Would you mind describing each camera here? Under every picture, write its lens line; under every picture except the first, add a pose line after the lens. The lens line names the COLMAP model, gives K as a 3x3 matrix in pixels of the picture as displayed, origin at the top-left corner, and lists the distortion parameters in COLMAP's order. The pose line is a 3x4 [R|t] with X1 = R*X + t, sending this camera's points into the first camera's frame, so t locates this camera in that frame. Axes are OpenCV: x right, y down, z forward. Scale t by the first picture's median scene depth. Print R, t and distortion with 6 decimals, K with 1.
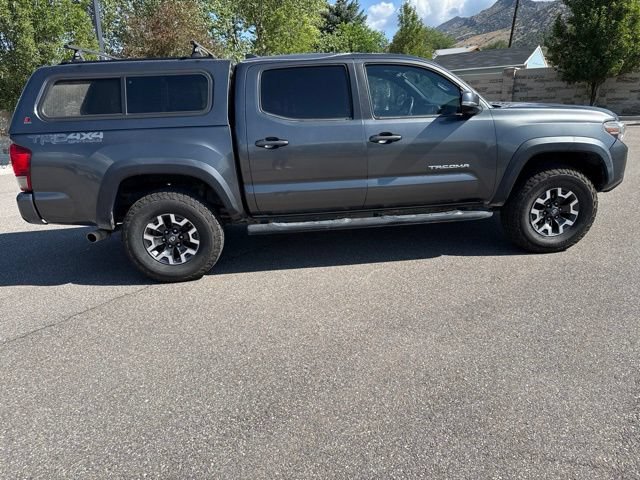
lens RADIAL K [[456.7, 0, 316.9], [0, 456.7, 260.7], [0, 0, 1]] dist [0.035395, -0.034403]
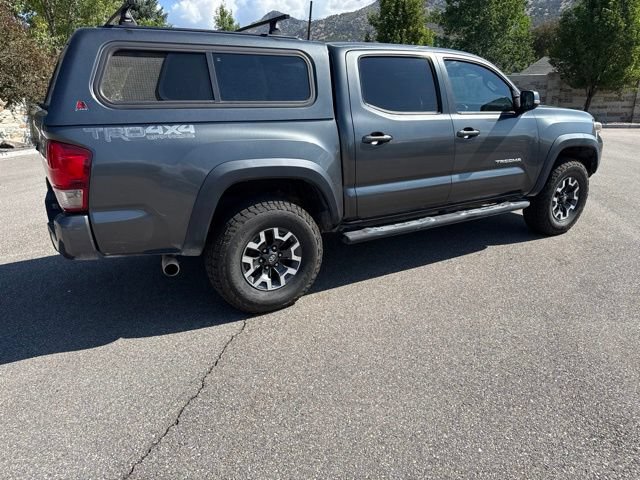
lens RADIAL K [[469.4, 0, 320.1], [0, 469.4, 272.9], [0, 0, 1]] dist [0.042927, -0.052525]
pose [[0.886039, -0.128199, 0.445533, -0.621695], [0.130114, 0.991147, 0.026437, -0.033657], [-0.444978, 0.034545, 0.894875, 0.222070]]
